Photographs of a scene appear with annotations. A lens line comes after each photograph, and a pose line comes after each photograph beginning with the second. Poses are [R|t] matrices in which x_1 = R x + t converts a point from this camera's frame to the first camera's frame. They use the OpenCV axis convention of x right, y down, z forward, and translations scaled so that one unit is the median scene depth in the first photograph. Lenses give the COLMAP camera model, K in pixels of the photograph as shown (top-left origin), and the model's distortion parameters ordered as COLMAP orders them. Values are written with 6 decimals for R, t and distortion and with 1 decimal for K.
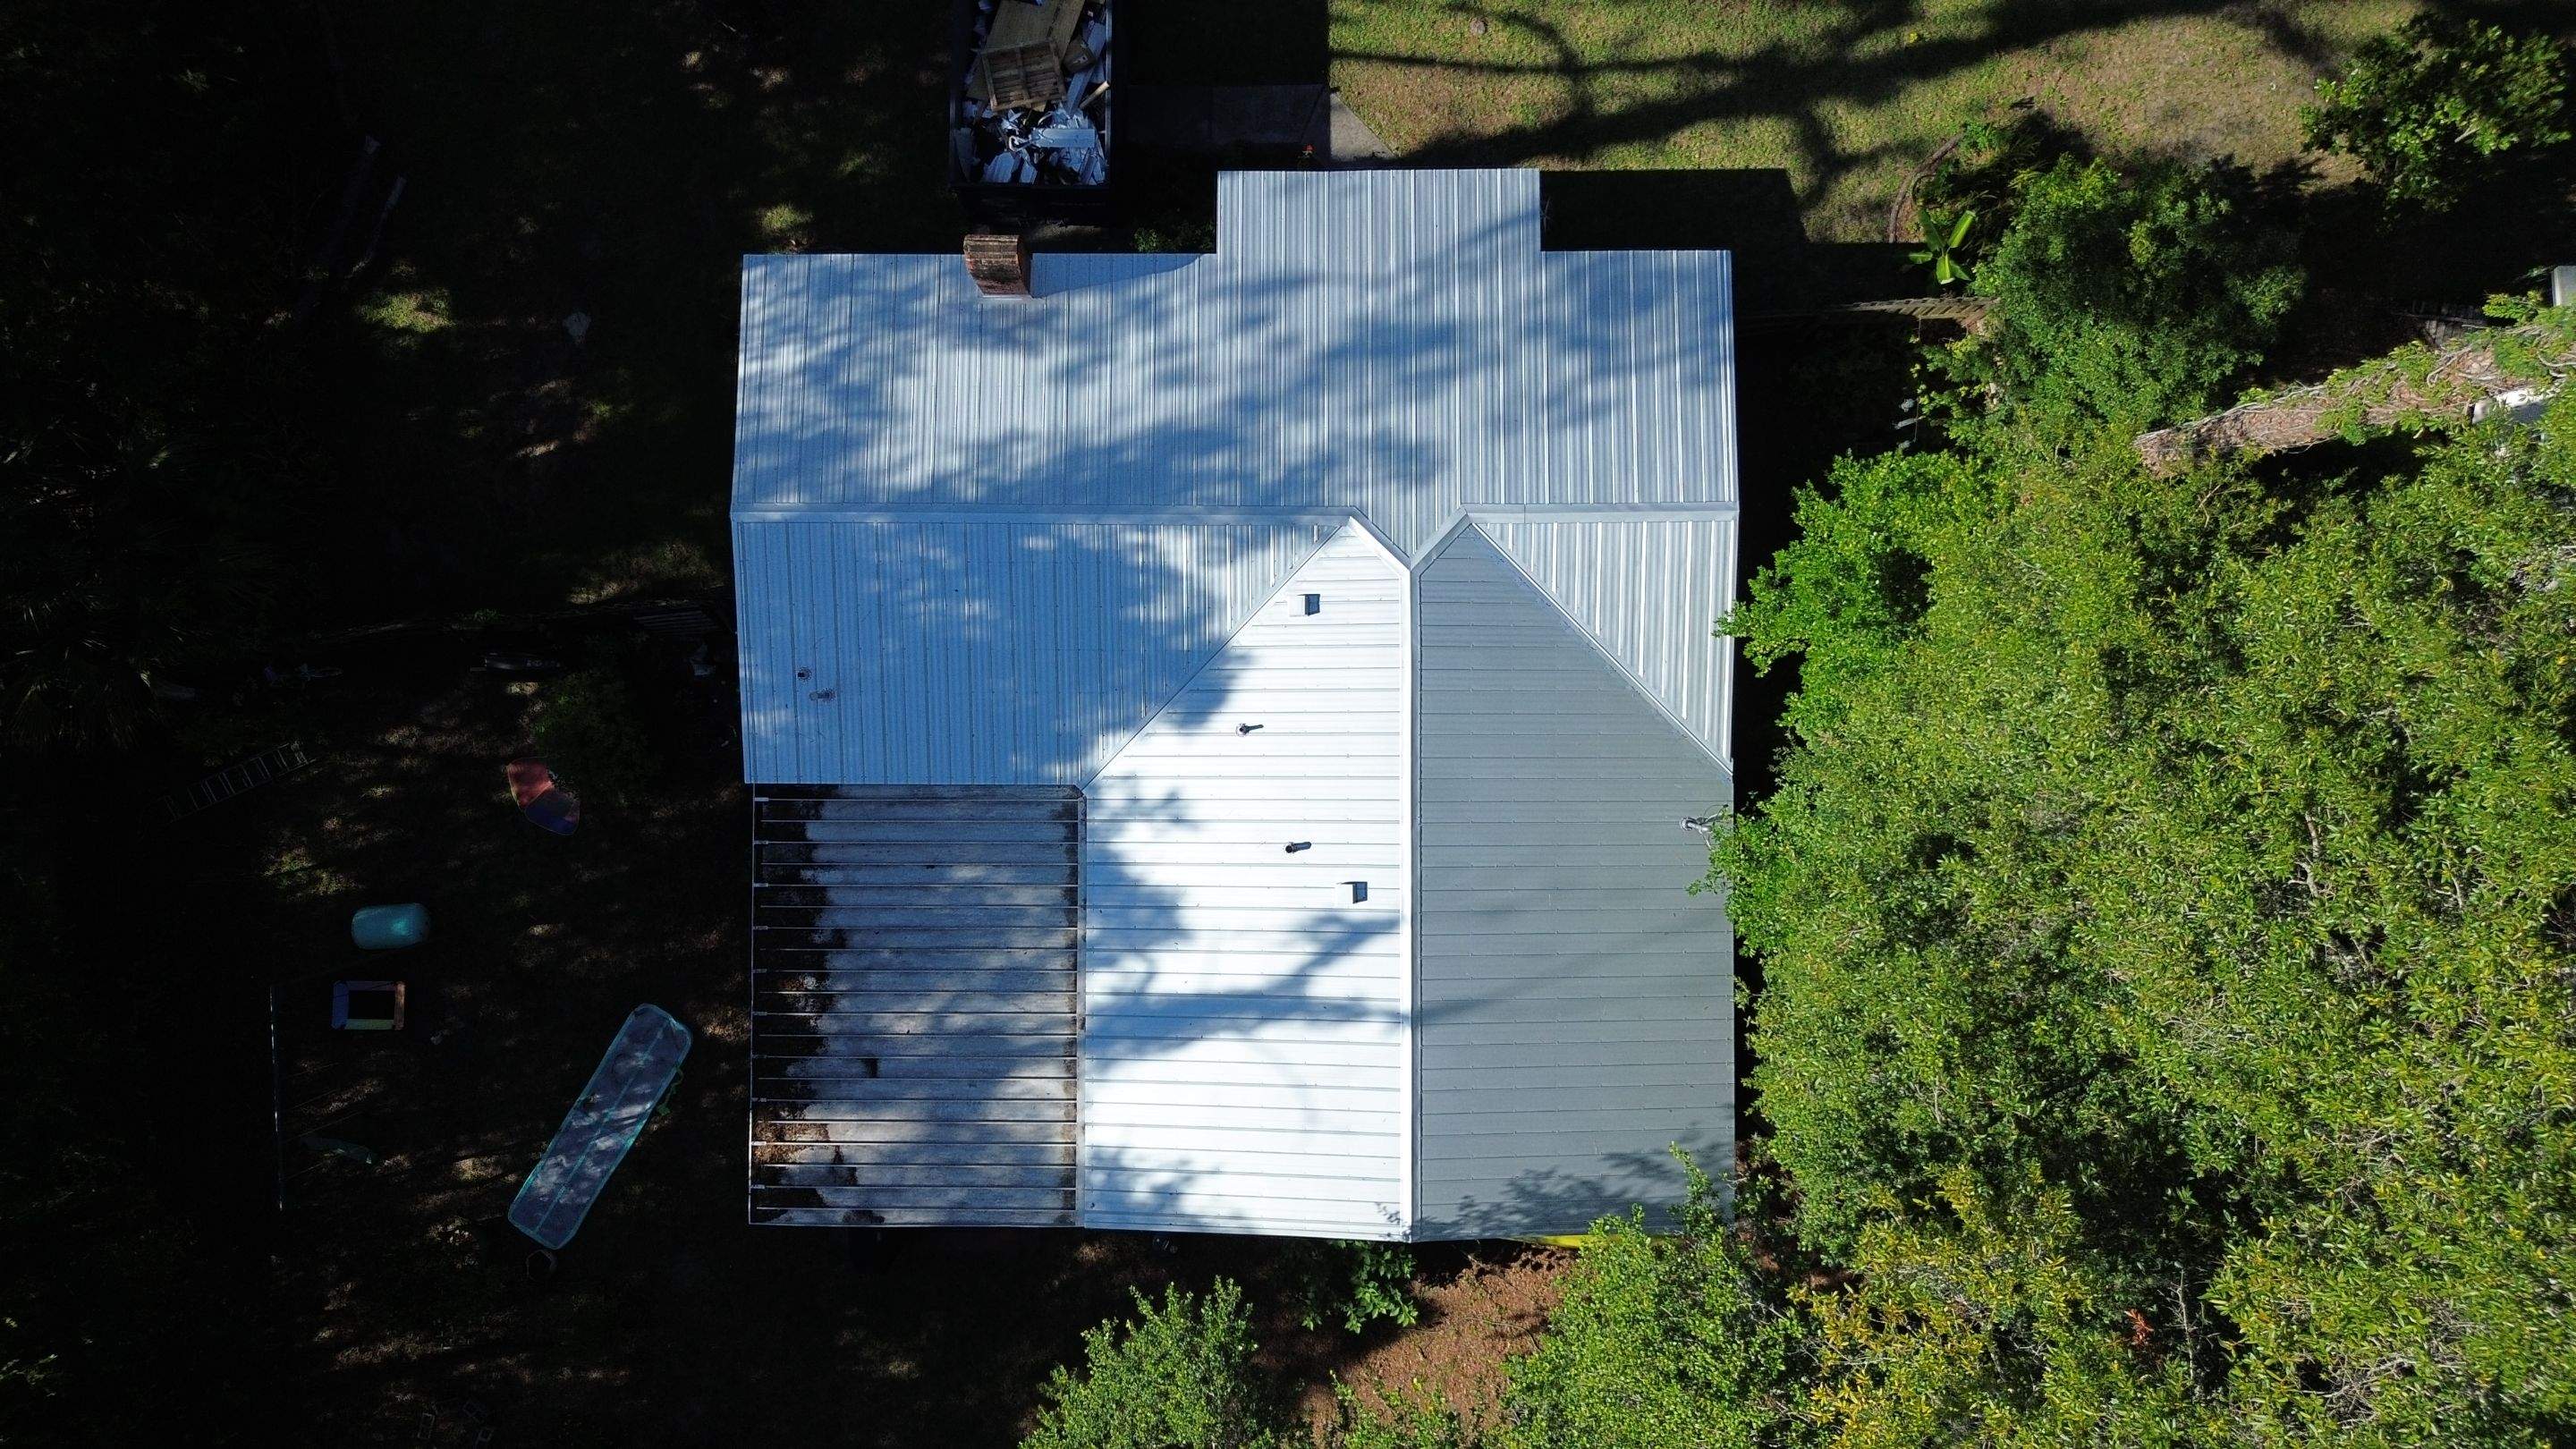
lens RADIAL K [[1803.4, 0, 1290.1], [0, 1803.4, 712.1], [0, 0, 1]] dist [0.069659, -0.064810]
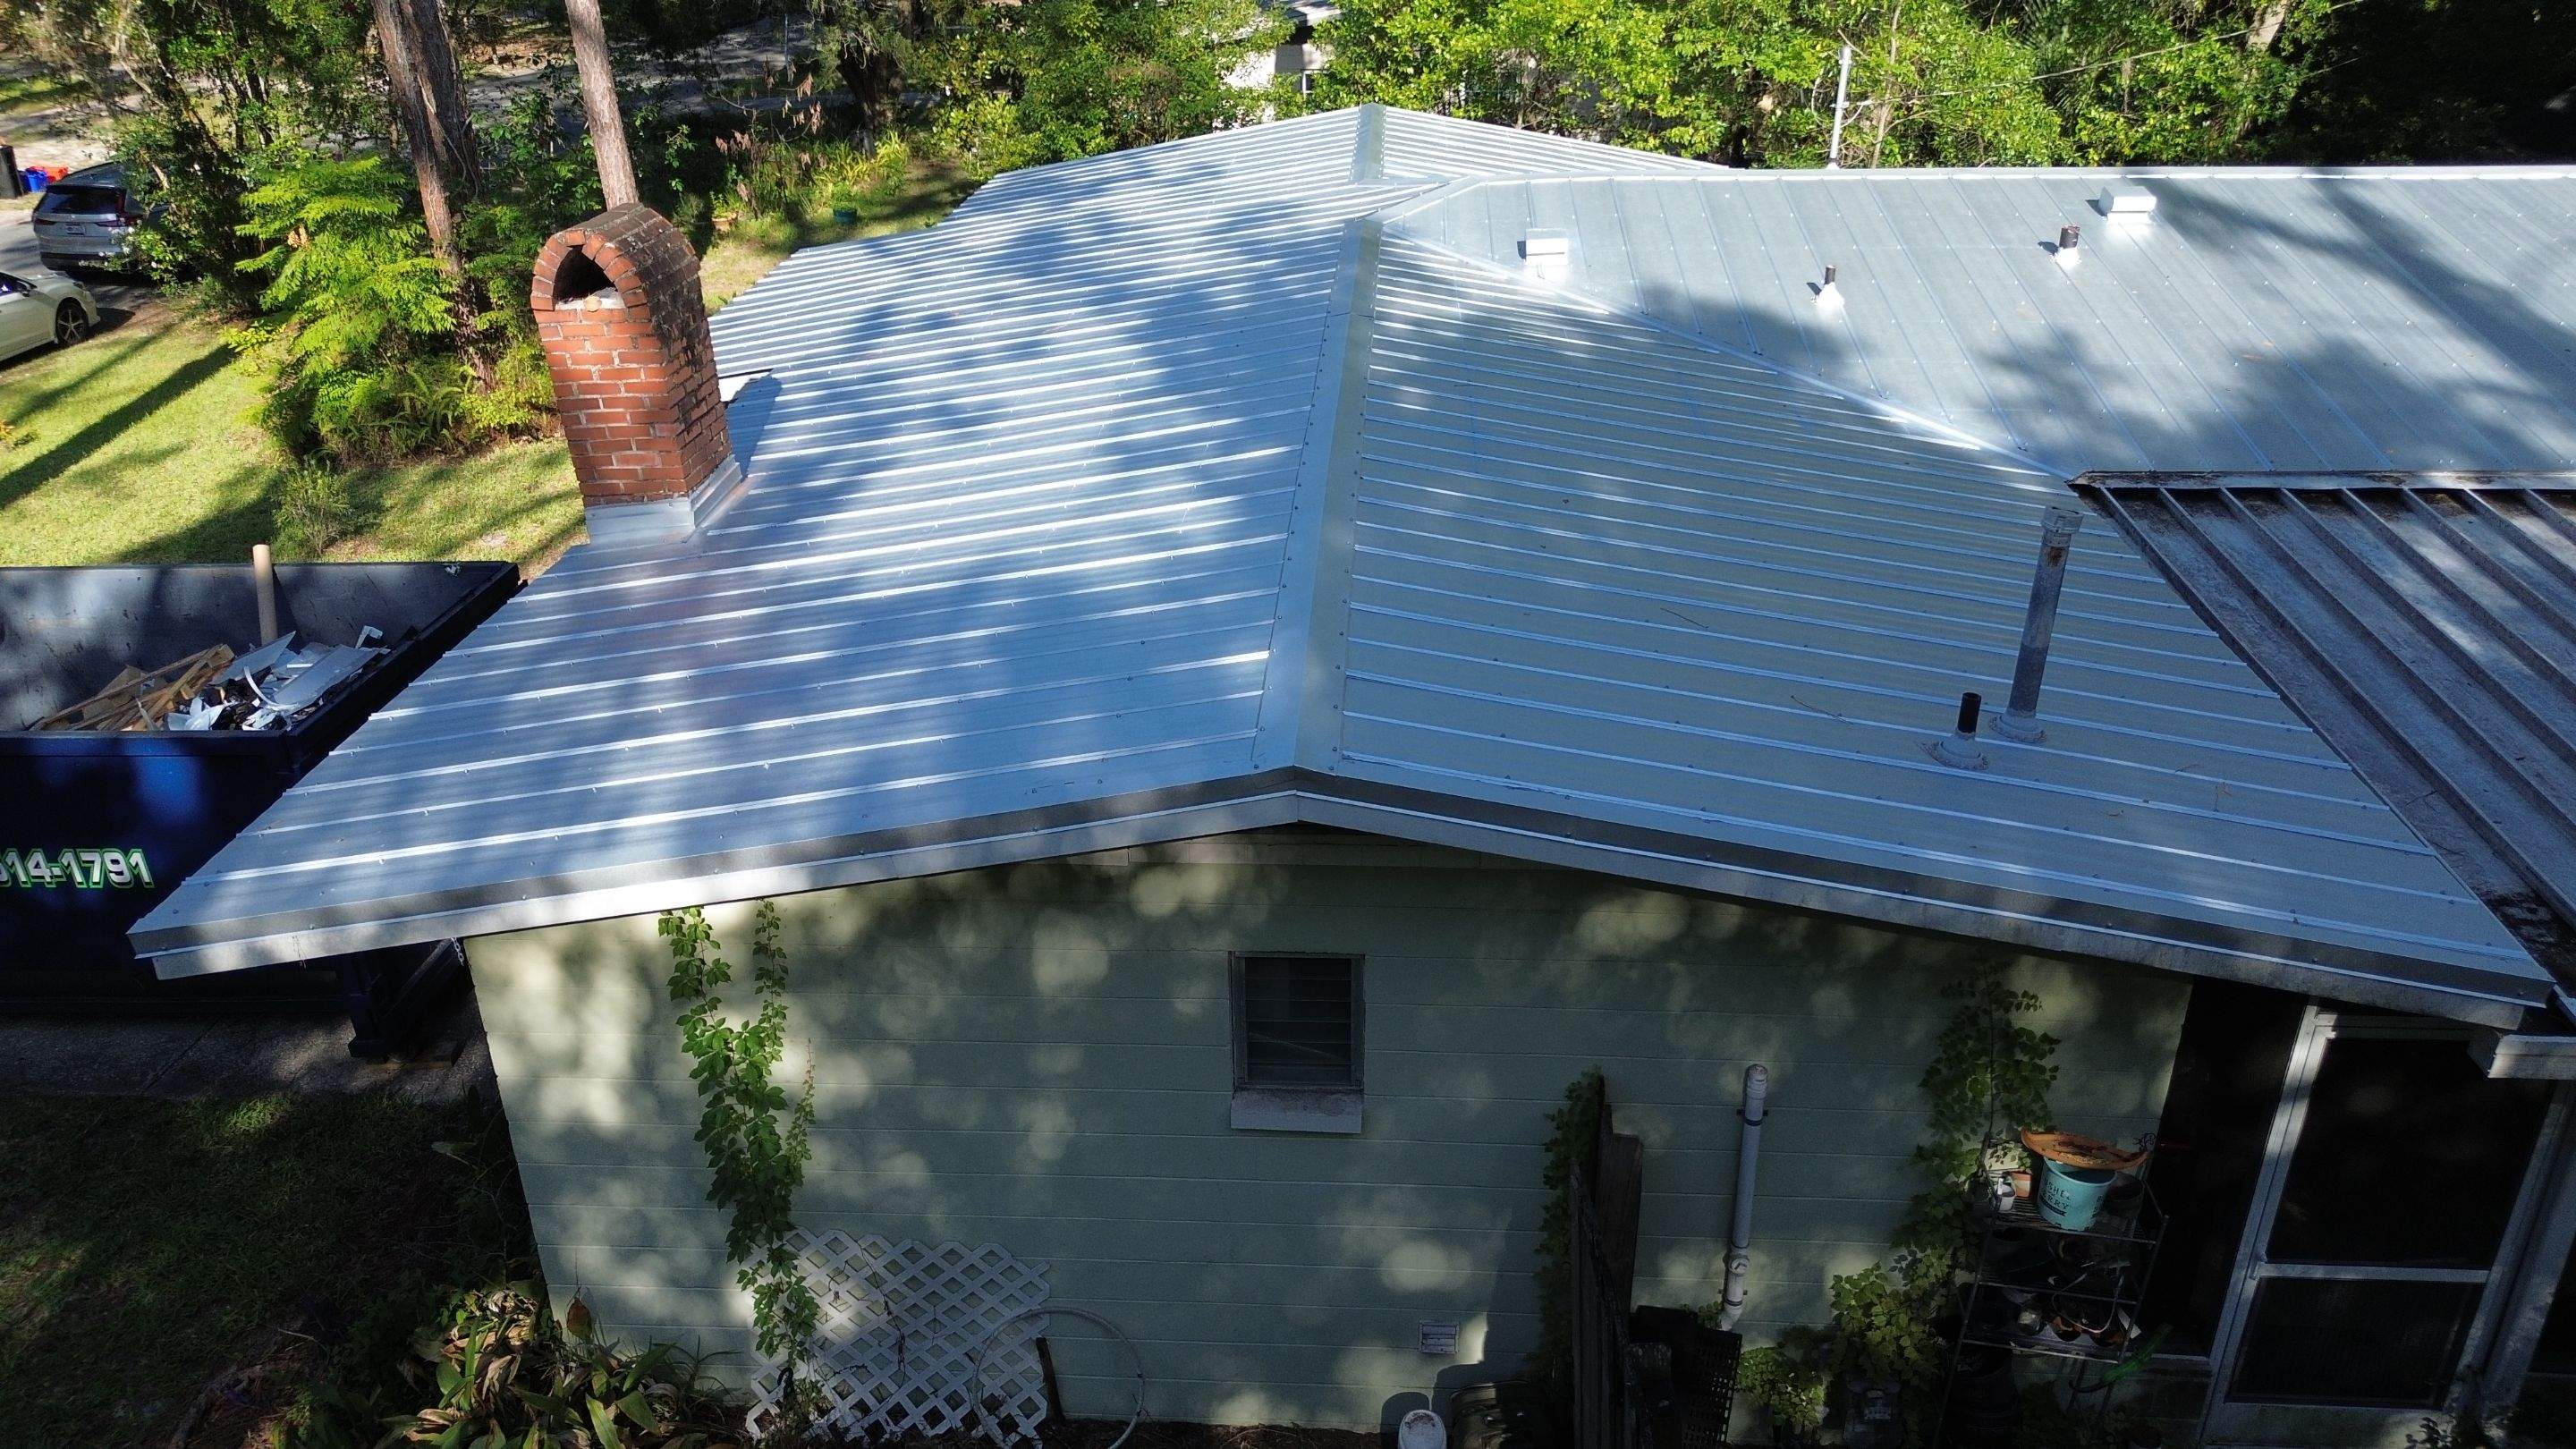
lens RADIAL K [[1803.4, 0, 1310.2], [0, 1803.4, 723.6], [0, 0, 1]] dist [0.069659, -0.064810]
pose [[0.043717, -0.432859, 0.900401, -0.485229], [0.999041, 0.016786, -0.040437, -0.096792], [0.002389, 0.901306, 0.433177, 0.885310]]
